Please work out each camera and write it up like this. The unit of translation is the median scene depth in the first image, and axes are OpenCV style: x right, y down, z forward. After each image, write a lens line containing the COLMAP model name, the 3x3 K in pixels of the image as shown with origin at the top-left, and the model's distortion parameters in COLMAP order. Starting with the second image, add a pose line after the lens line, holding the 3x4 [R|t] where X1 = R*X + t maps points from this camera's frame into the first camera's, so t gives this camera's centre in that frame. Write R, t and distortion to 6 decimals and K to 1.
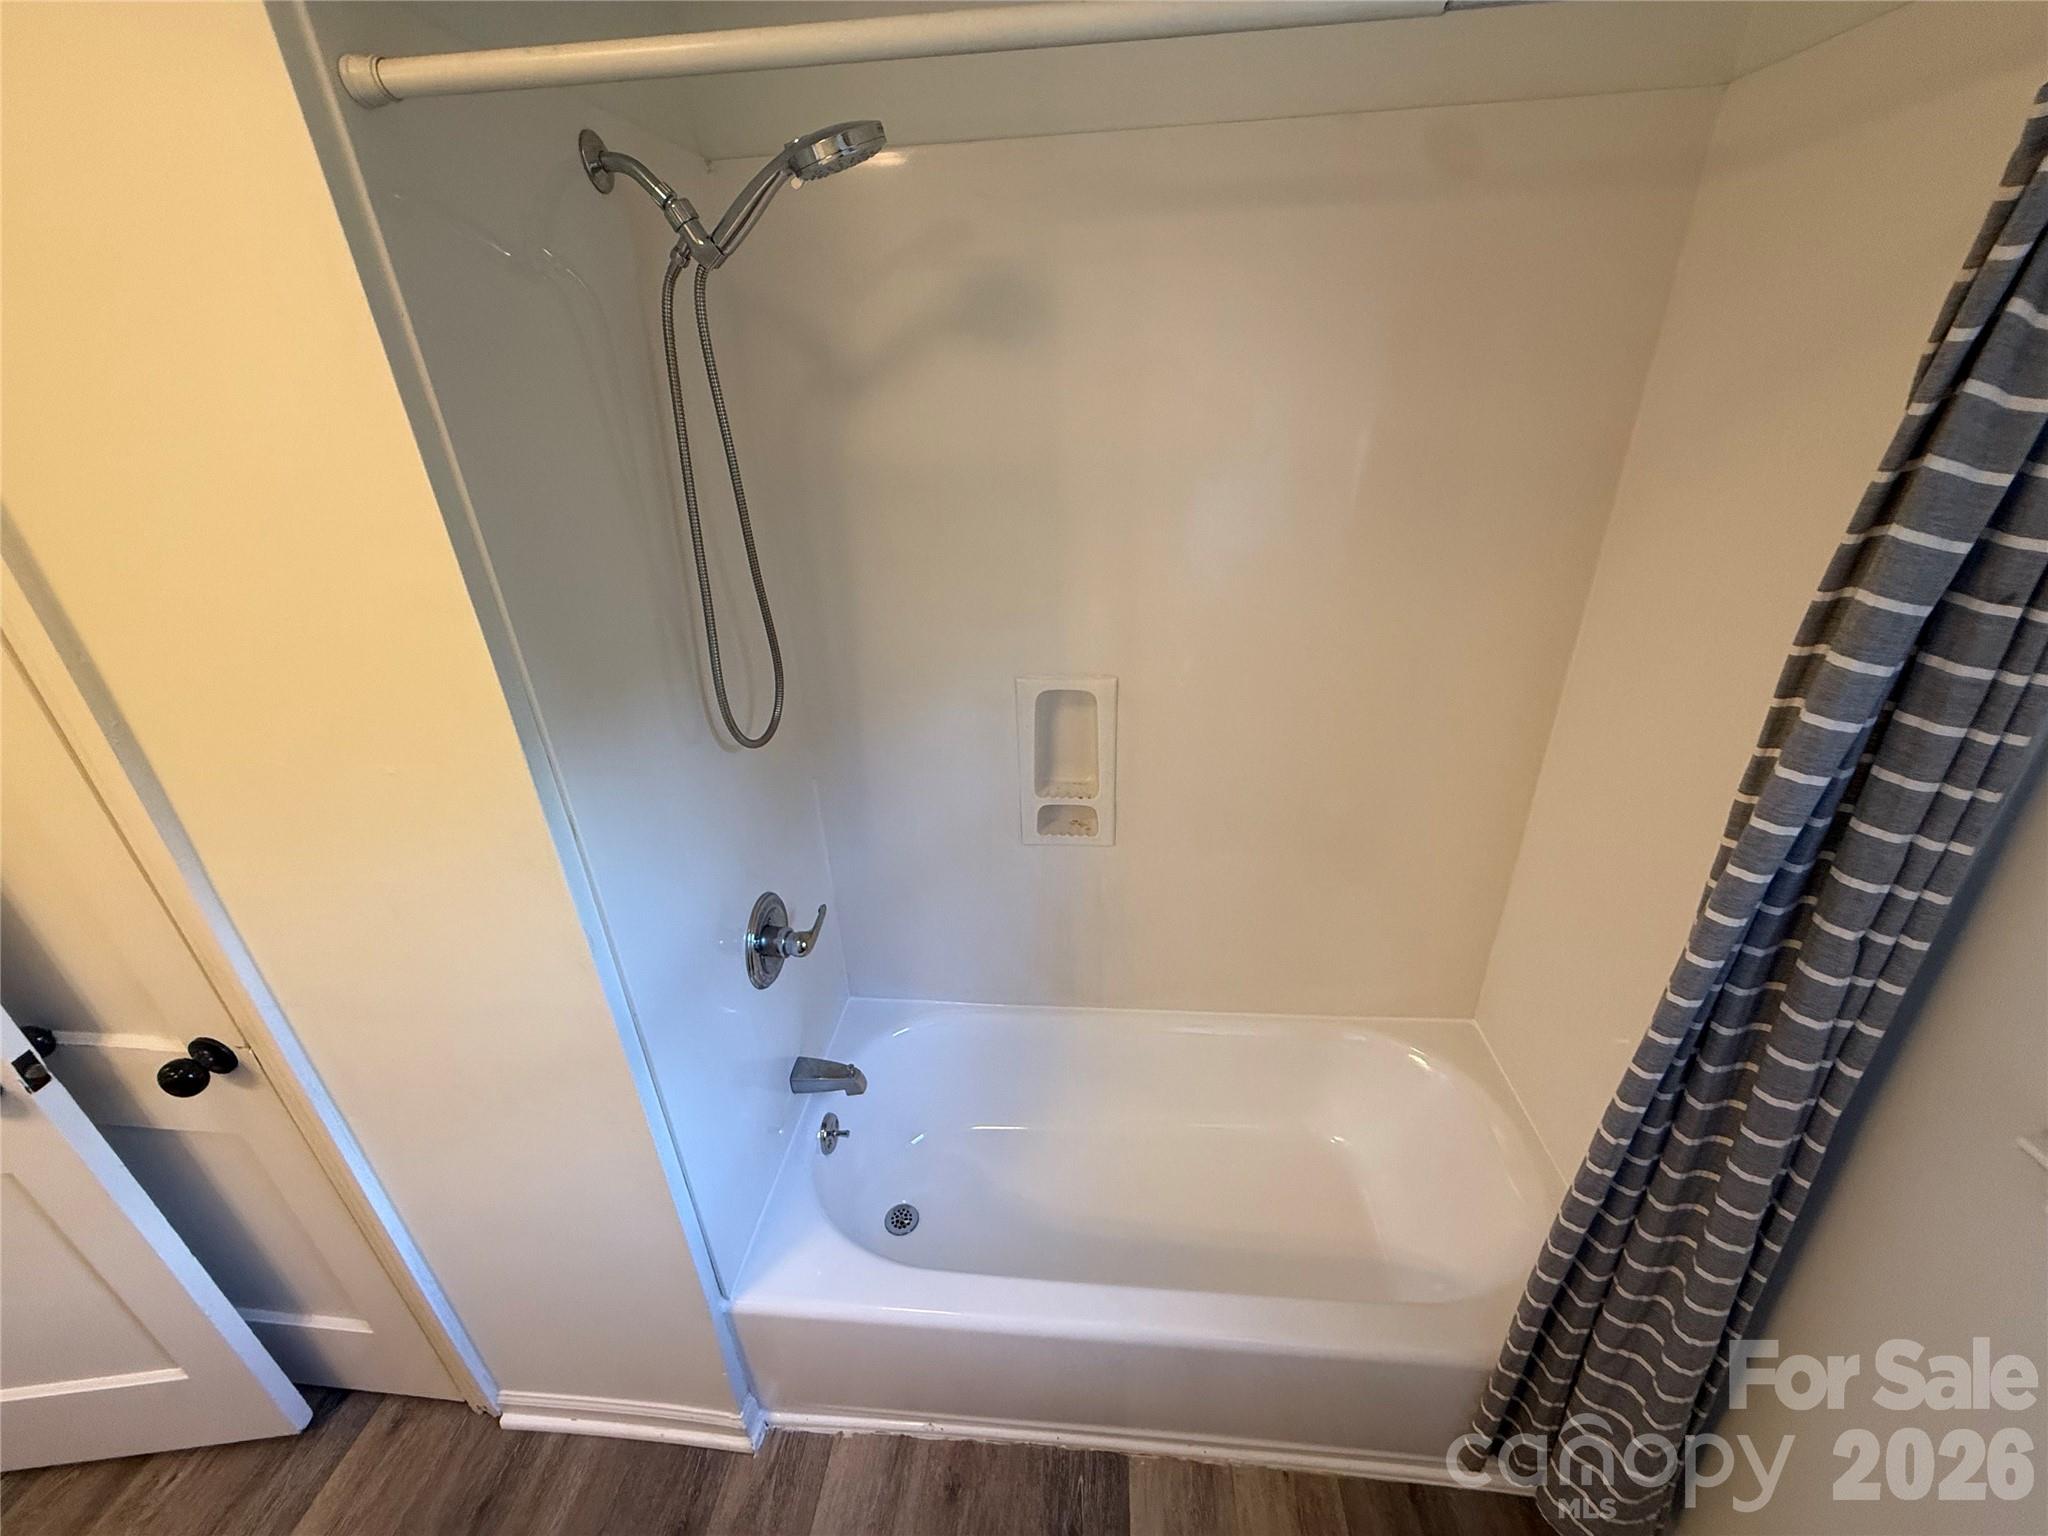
lens RADIAL K [[819.6, 0, 1024.6], [0, 819.6, 771.4], [0, 0, 1]] dist [0.001064, 0.000116]
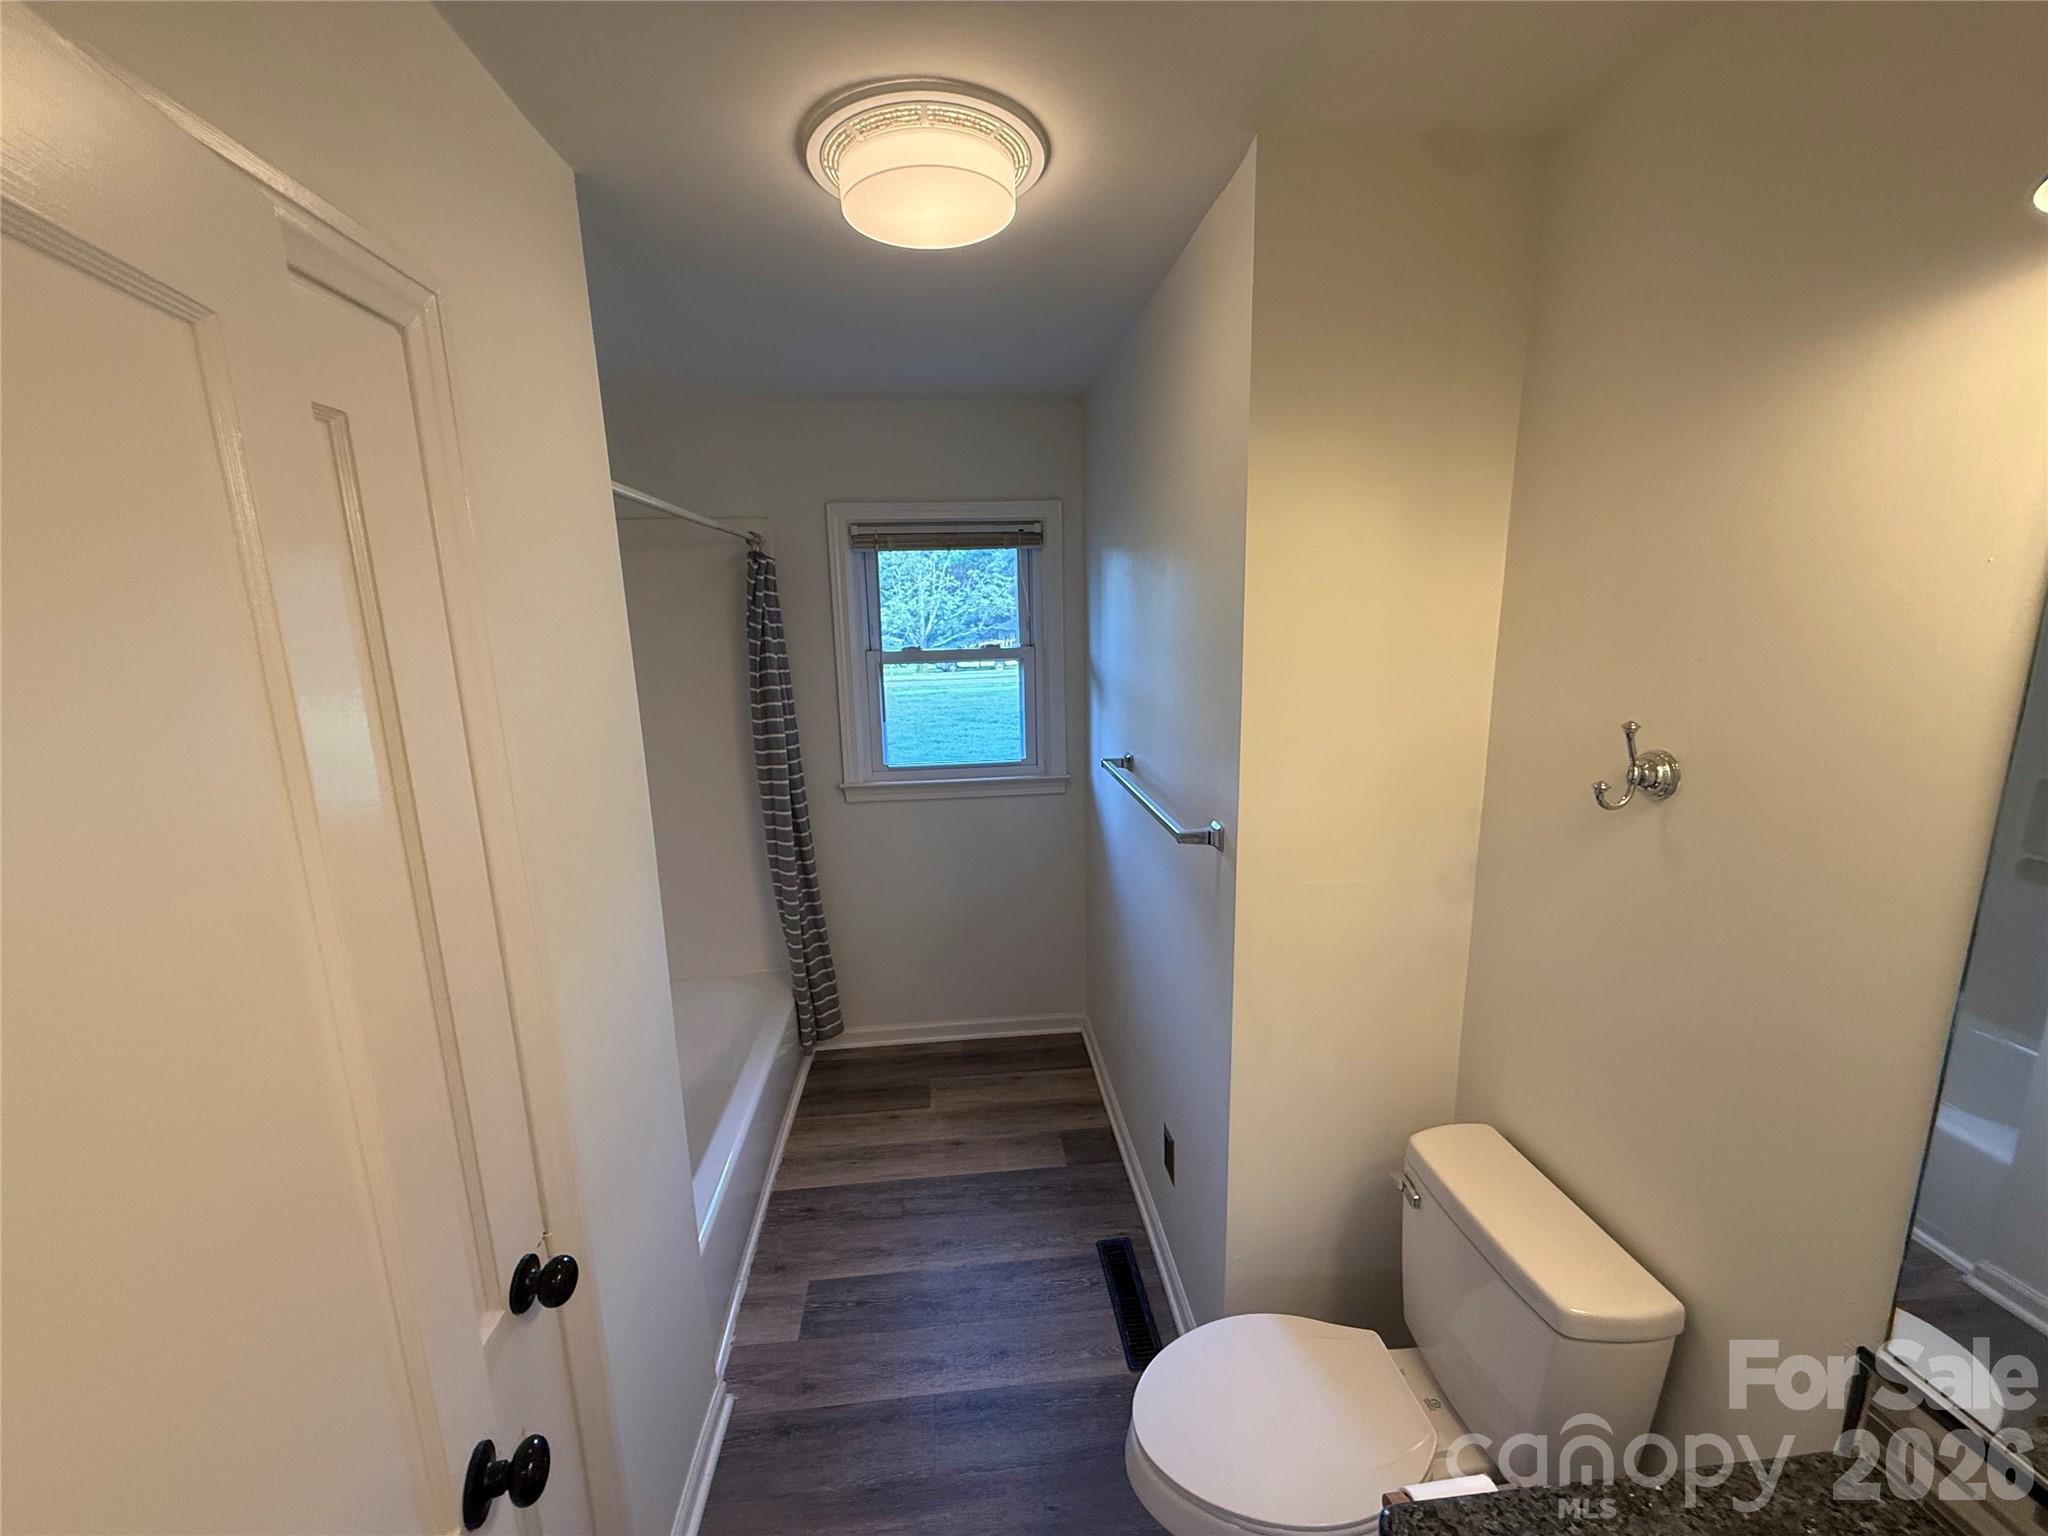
lens RADIAL K [[819.6, 0, 1015.5], [0, 819.6, 771.6], [0, 0, 1]] dist [0.001064, 0.000116]
pose [[-0.184617, -0.153121, 0.970809, -1.511876], [0.461698, 0.858495, 0.223207, -0.074165], [-0.867612, 0.489429, -0.087797, 0.275011]]
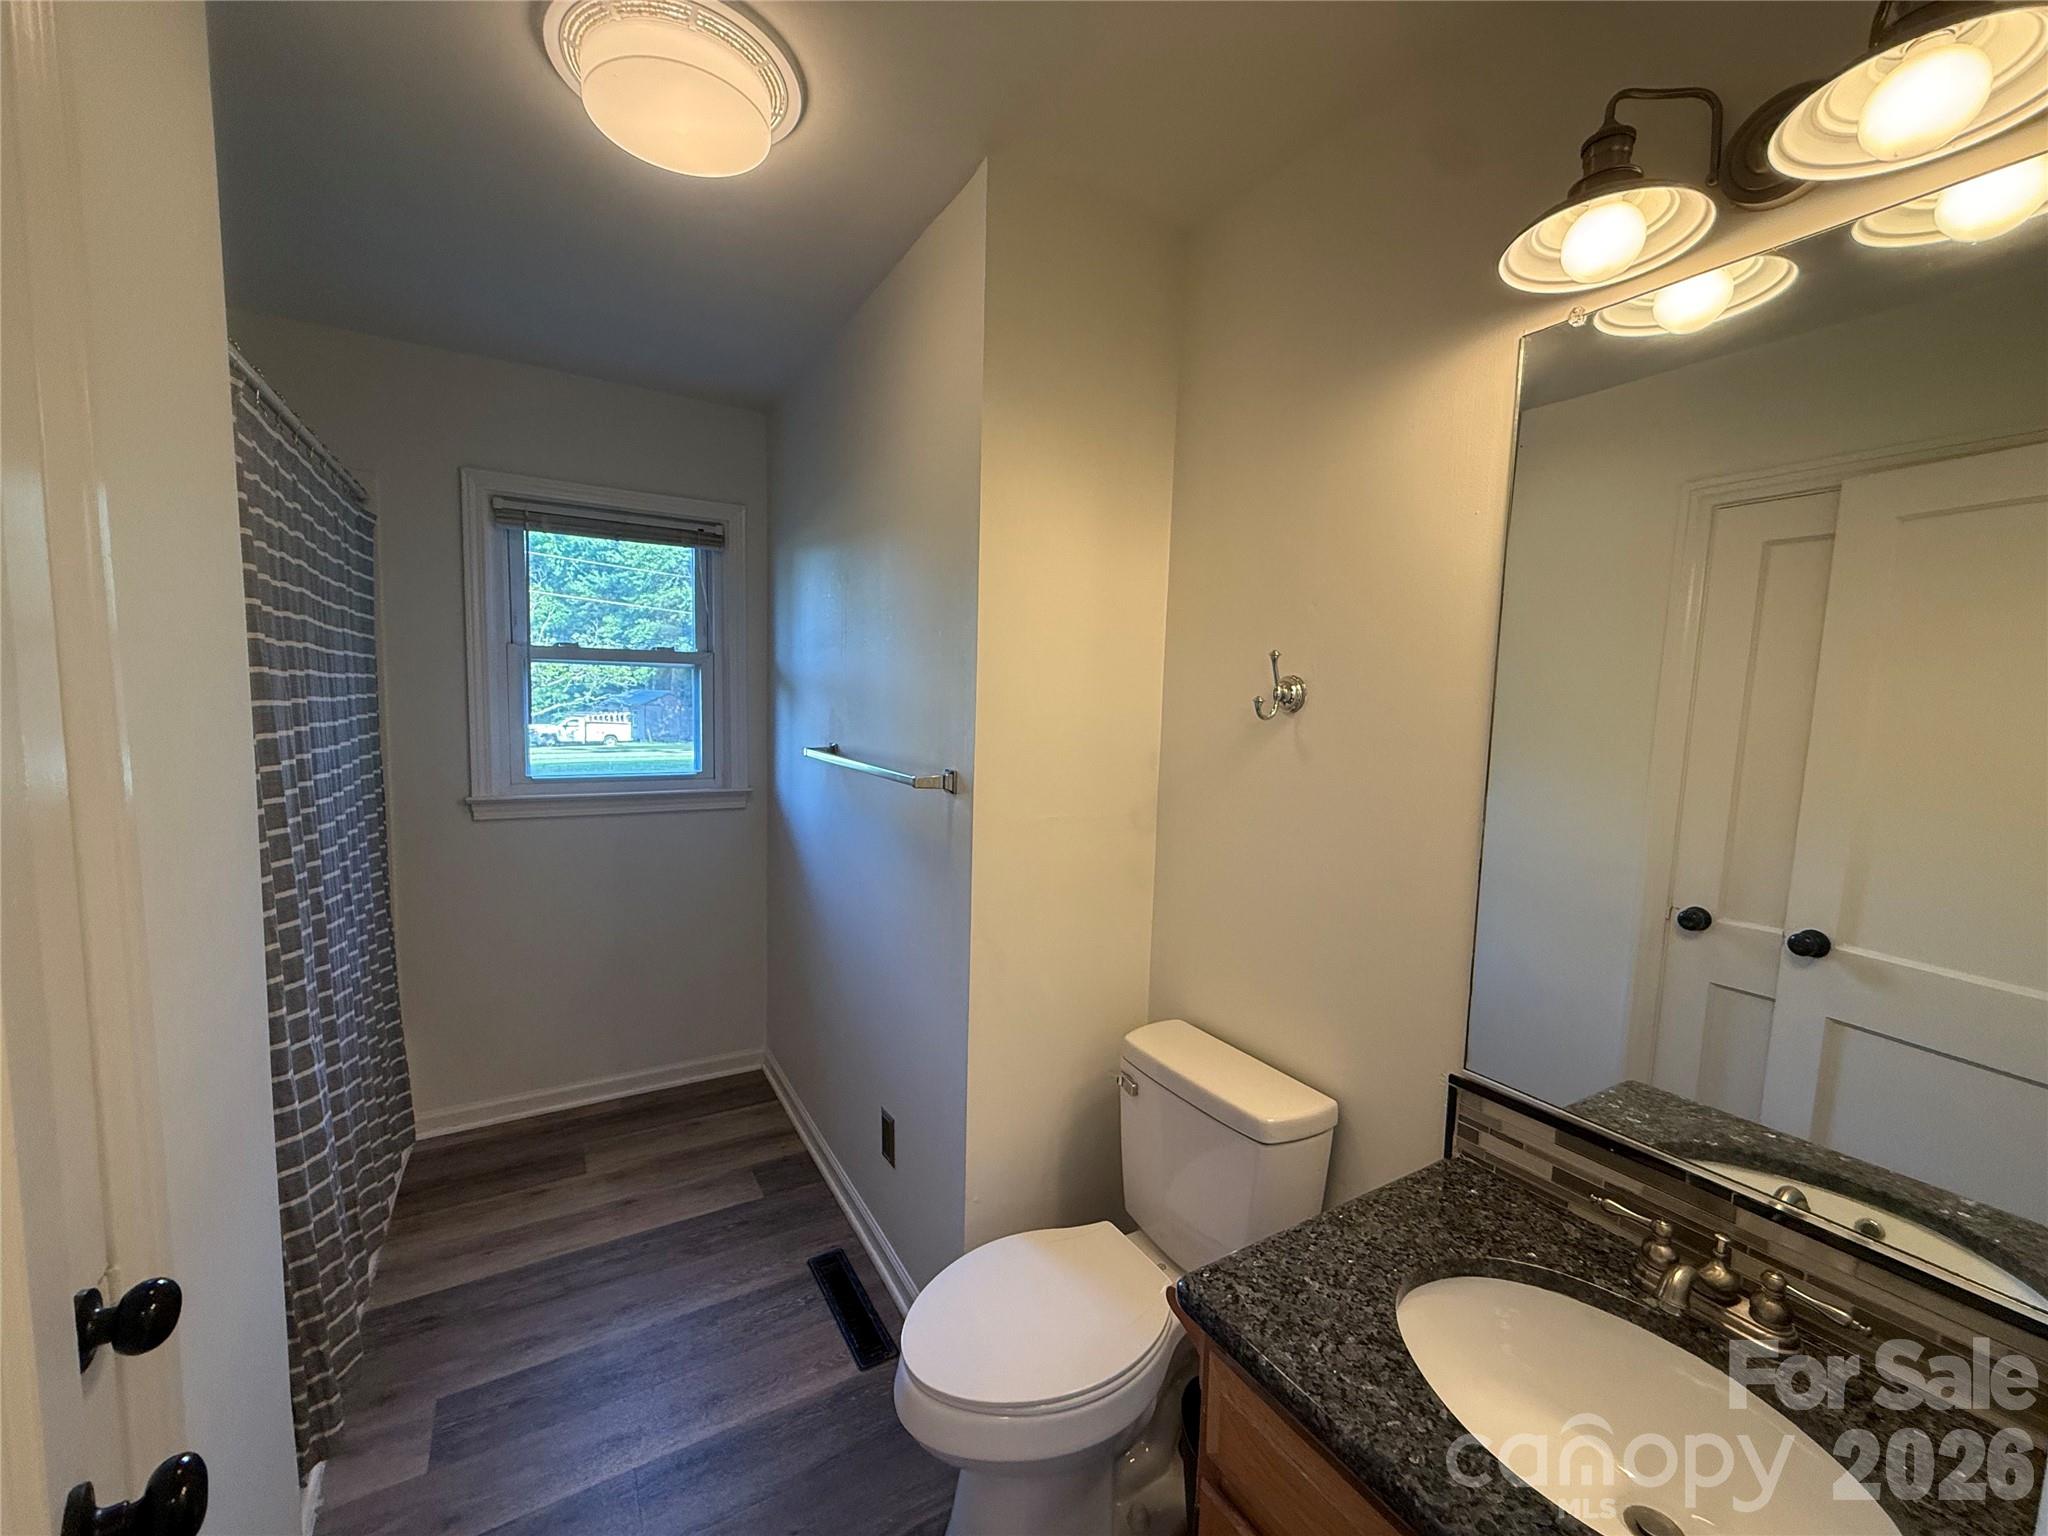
lens RADIAL K [[819.6, 0, 1016.7], [0, 819.6, 772.6], [0, 0, 1]] dist [0.001064, 0.000116]
pose [[-0.590111, -0.055665, 0.805401, -1.499851], [0.350973, 0.880726, 0.318026, 0.022184], [-0.727040, 0.470344, -0.500189, 0.490640]]
